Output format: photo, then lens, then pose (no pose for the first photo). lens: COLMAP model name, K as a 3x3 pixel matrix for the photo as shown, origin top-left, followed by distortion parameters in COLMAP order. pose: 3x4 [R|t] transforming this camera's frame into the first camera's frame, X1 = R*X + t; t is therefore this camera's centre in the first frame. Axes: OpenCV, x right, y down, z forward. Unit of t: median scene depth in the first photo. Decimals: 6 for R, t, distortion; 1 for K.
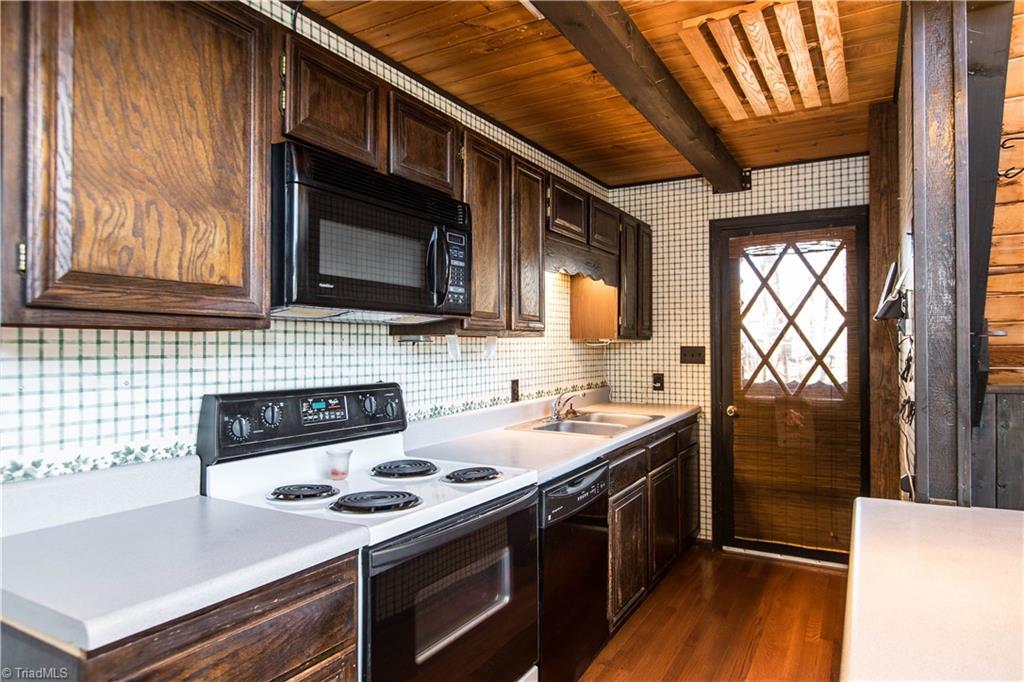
lens RADIAL K [[599.7, 0, 514.8], [0, 599.7, 334.3], [0, 0, 1]] dist [-0.005812, 0.001430]
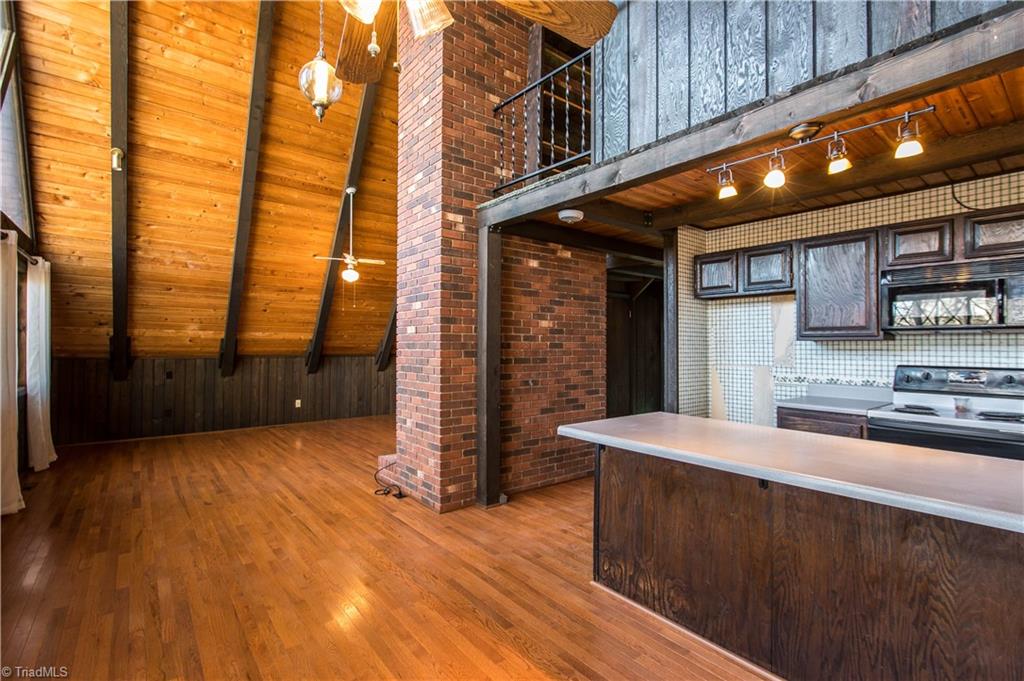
lens RADIAL K [[478.3, 0, 512.6], [0, 478.3, 340.5], [0, 0, 1]] dist [-0.011429, -0.000192]
pose [[-0.363899, -0.013165, -0.931345, 2.029291], [0.014912, 0.999690, -0.019957, 0.011315], [0.931319, -0.021150, -0.363589, 0.197247]]
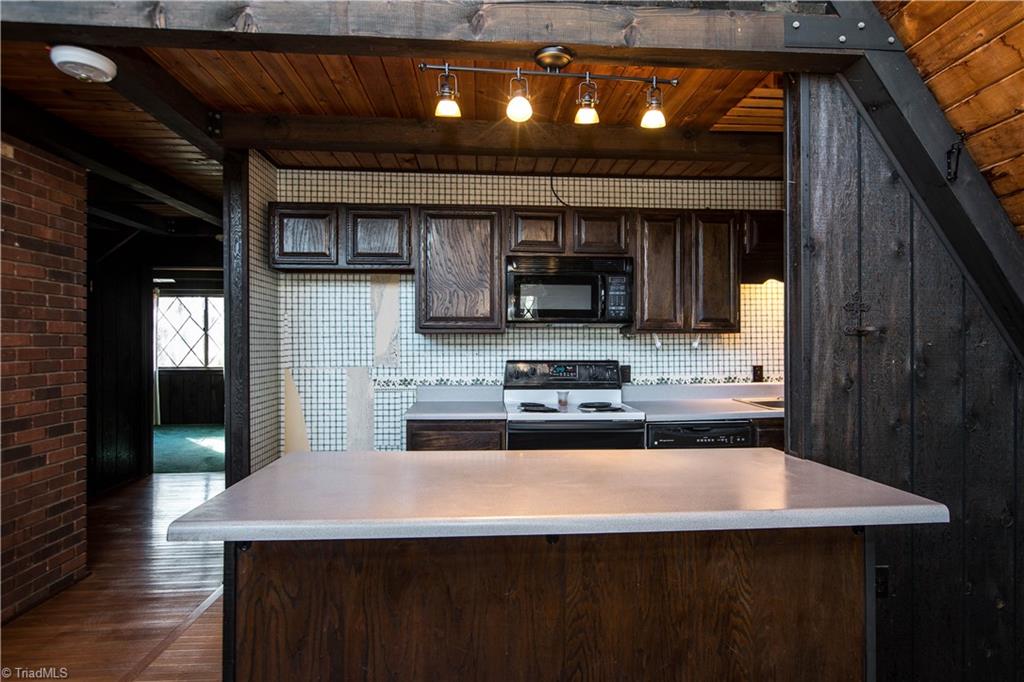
lens RADIAL K [[599.7, 0, 531.0], [0, 599.7, 343.0], [0, 0, 1]] dist [-0.005812, 0.001430]
pose [[0.575350, 0.000812, -0.817907, 1.516106], [0.018002, 0.999745, 0.013657, 0.000722], [0.817709, -0.022582, 0.575189, -0.298287]]
